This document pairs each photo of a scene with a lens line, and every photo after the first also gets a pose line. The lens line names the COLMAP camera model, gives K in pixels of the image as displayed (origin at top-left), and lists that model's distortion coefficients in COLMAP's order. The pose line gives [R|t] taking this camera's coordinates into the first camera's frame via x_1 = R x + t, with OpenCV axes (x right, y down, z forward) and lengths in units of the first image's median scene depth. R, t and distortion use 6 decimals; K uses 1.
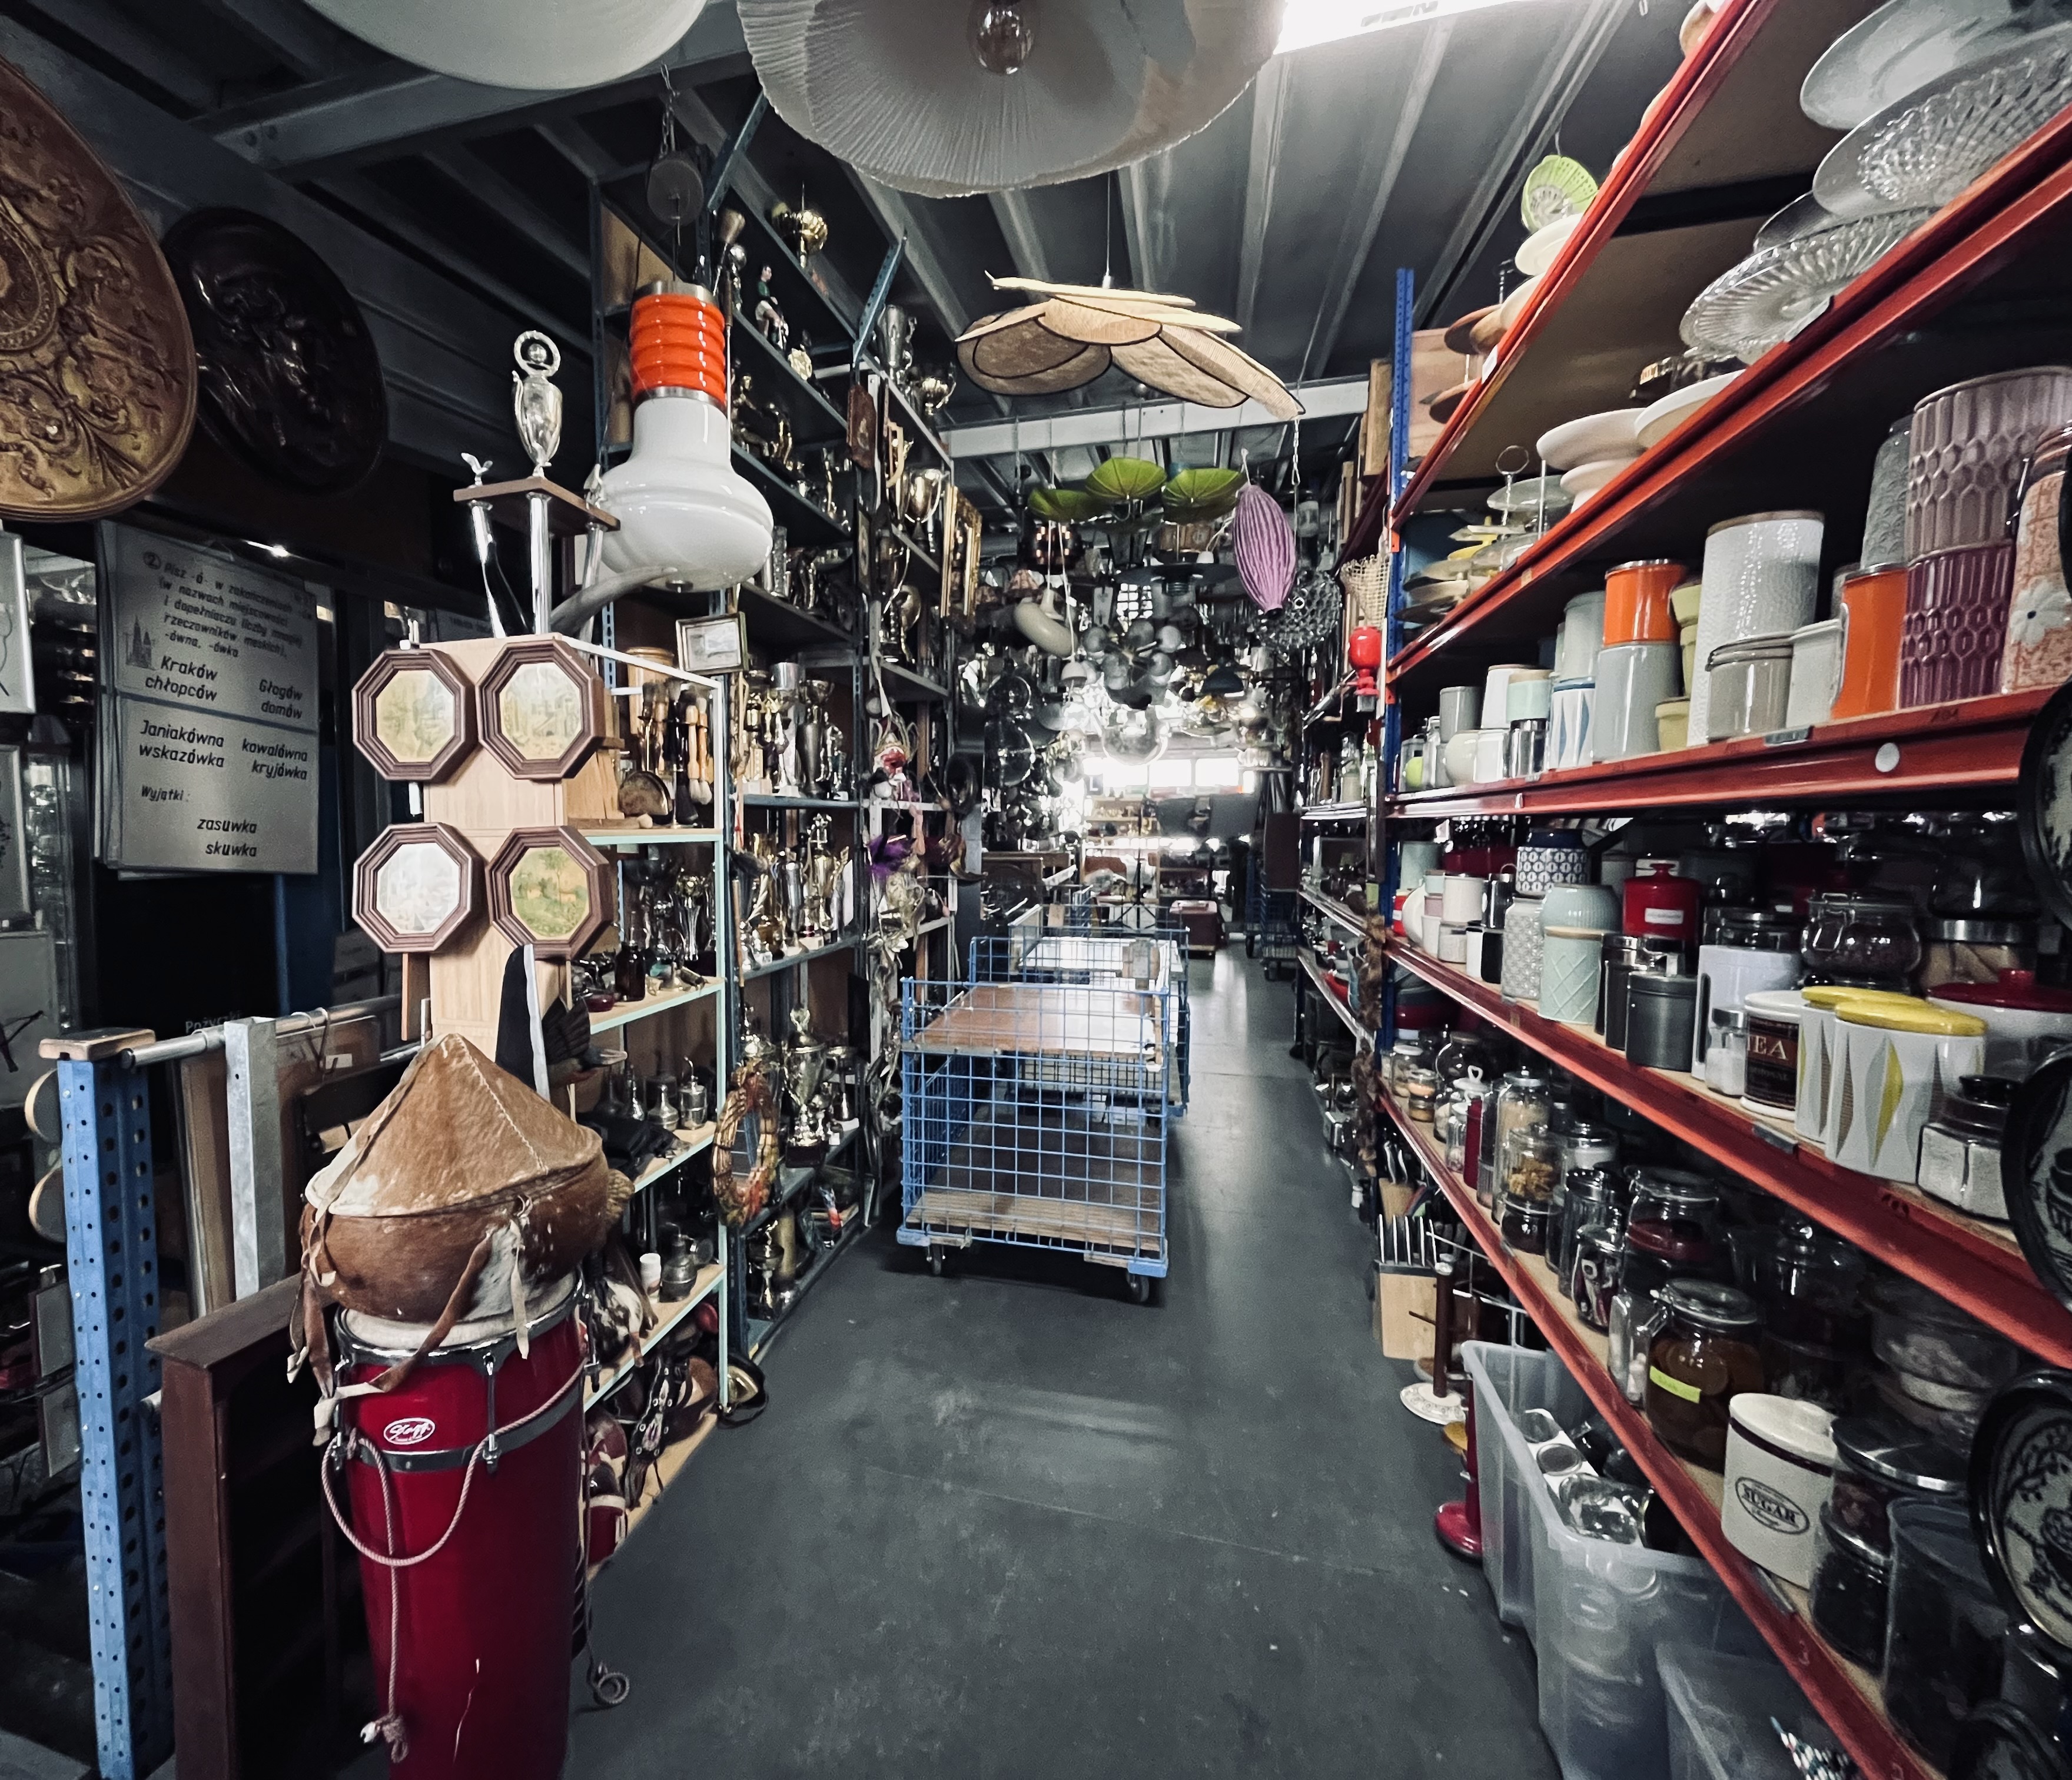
lens RADIAL K [[1022.8, 0, 1034.7], [0, 1022.8, 887.6], [0, 0, 1]] dist [-0.004227, 0.001171]
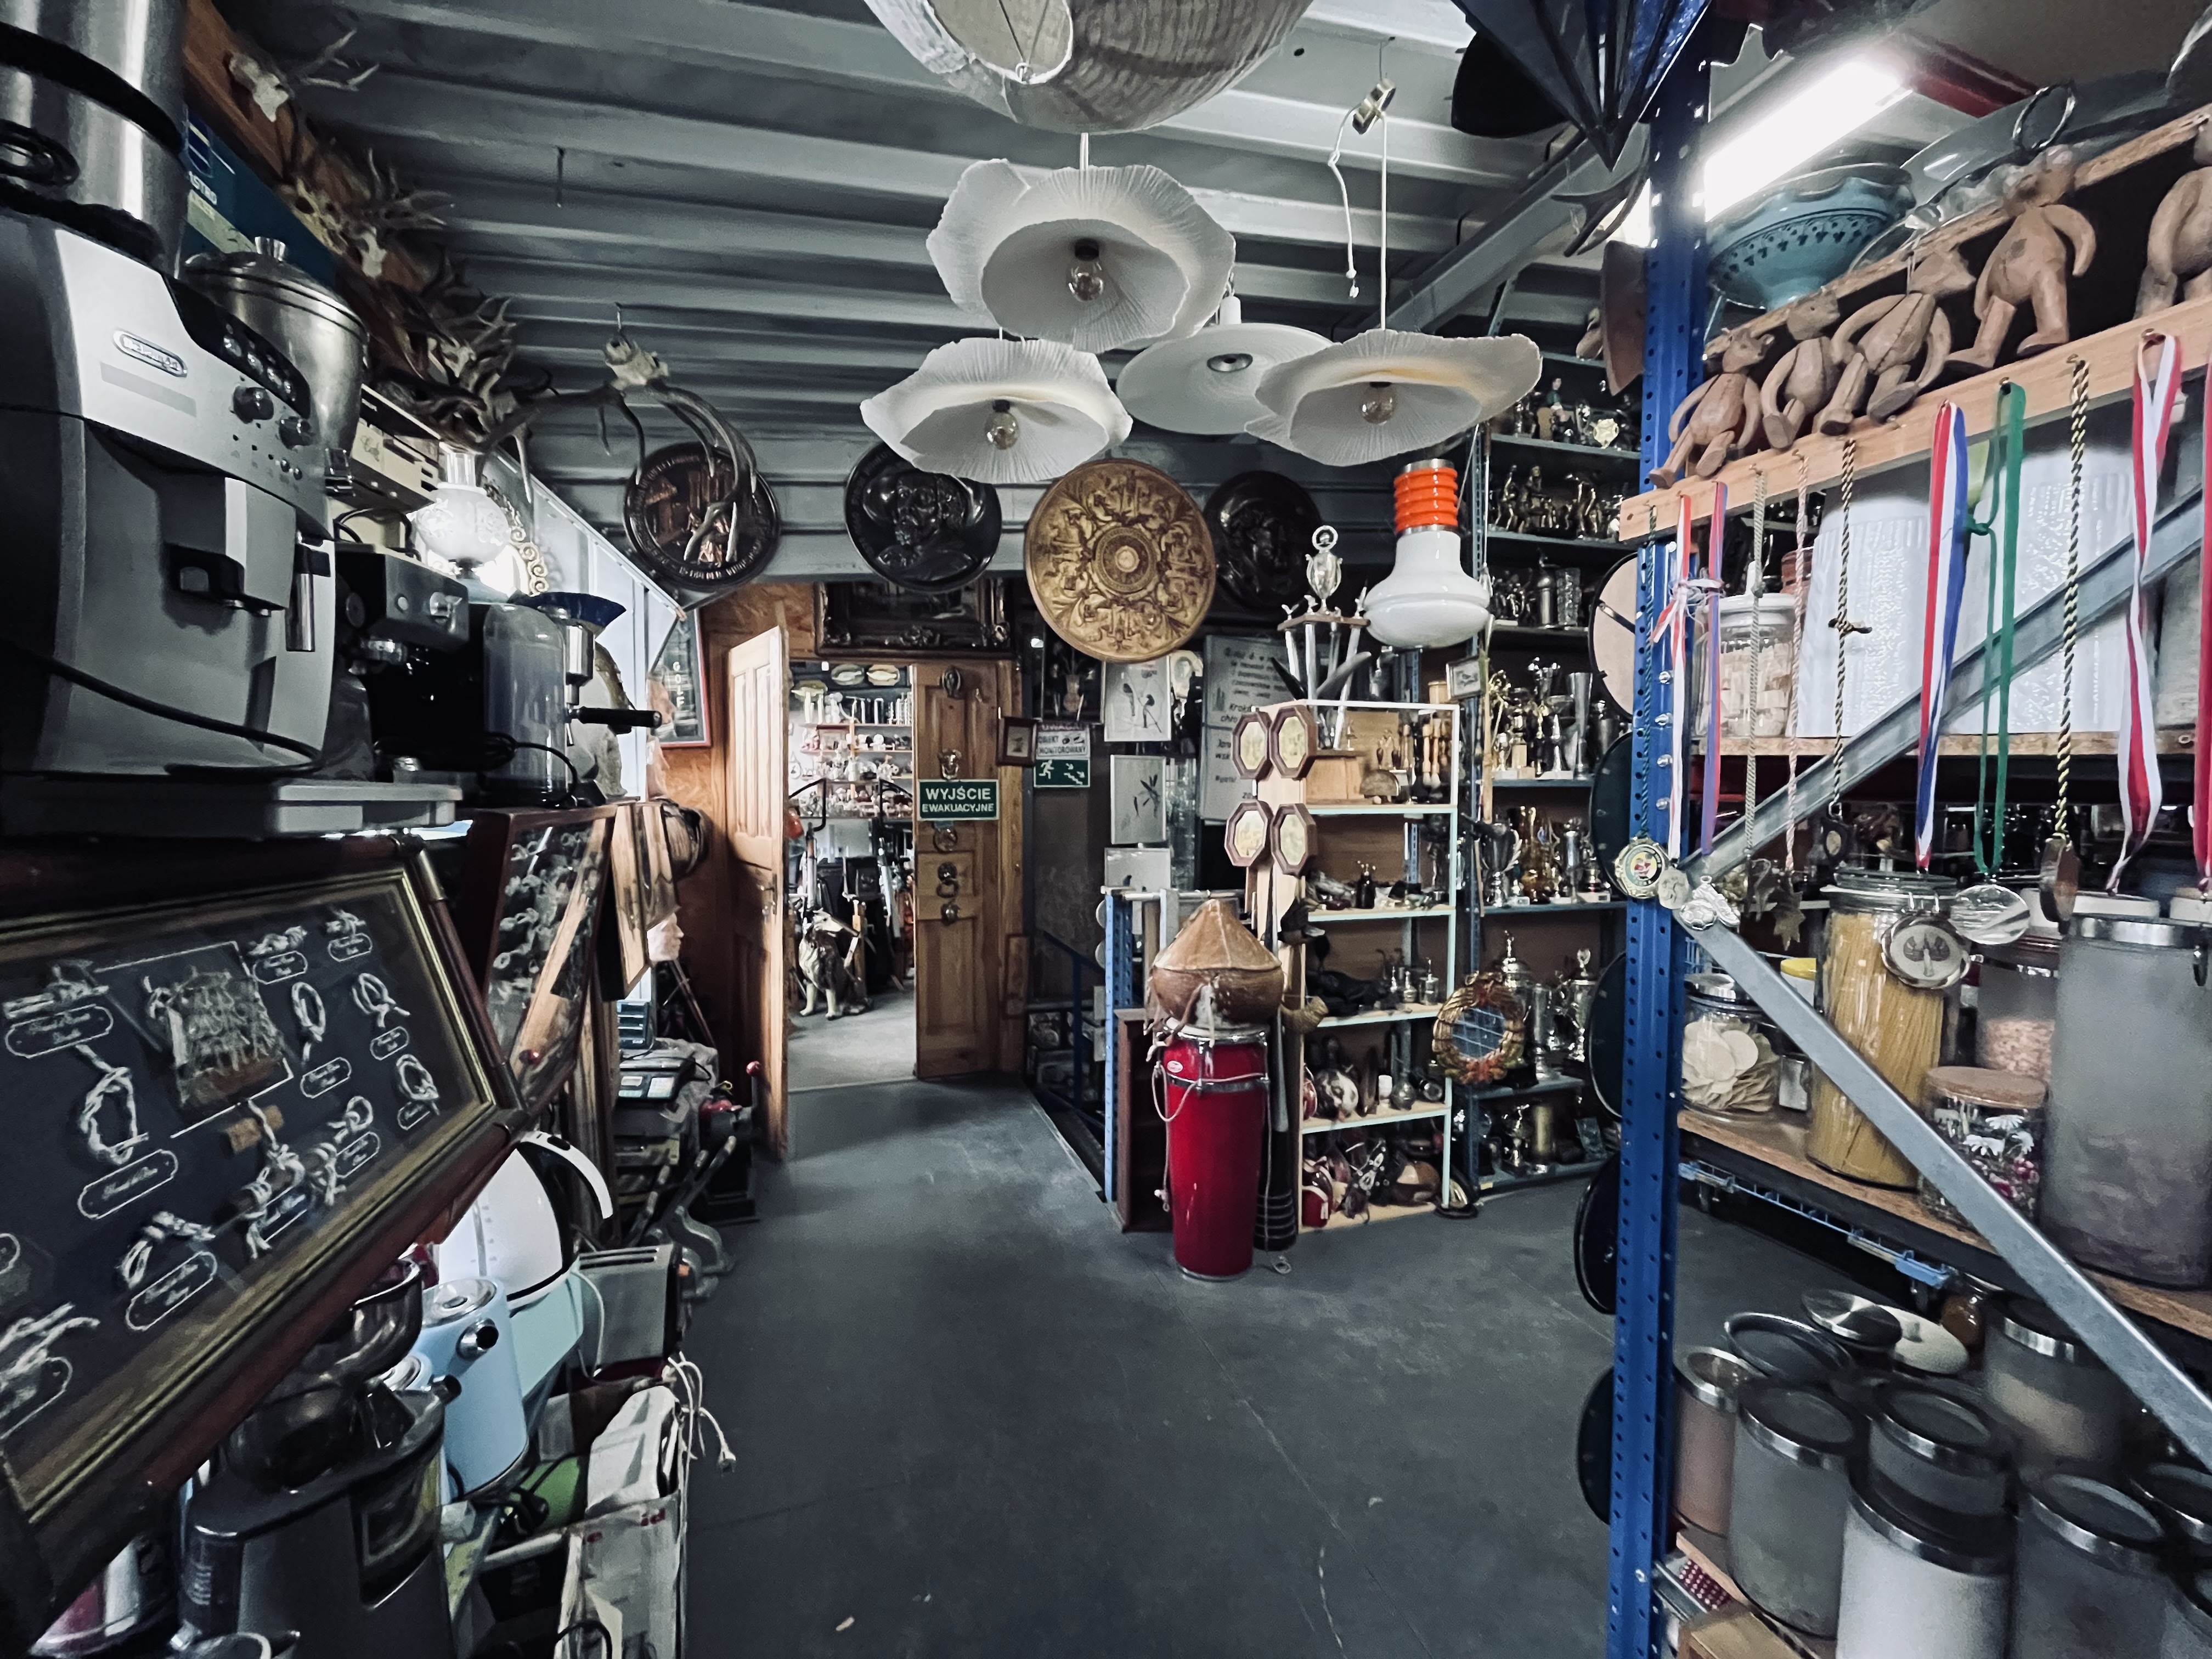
lens RADIAL K [[887.7, 0, 1106.1], [0, 887.7, 827.7], [0, 0, 1]] dist [-0.000867, -0.000051]
pose [[0.592829, 0.039854, -0.804342, 0.461090], [-0.056823, 0.998355, 0.007587, -0.006374], [0.803321, 0.041207, 0.594118, -0.172768]]
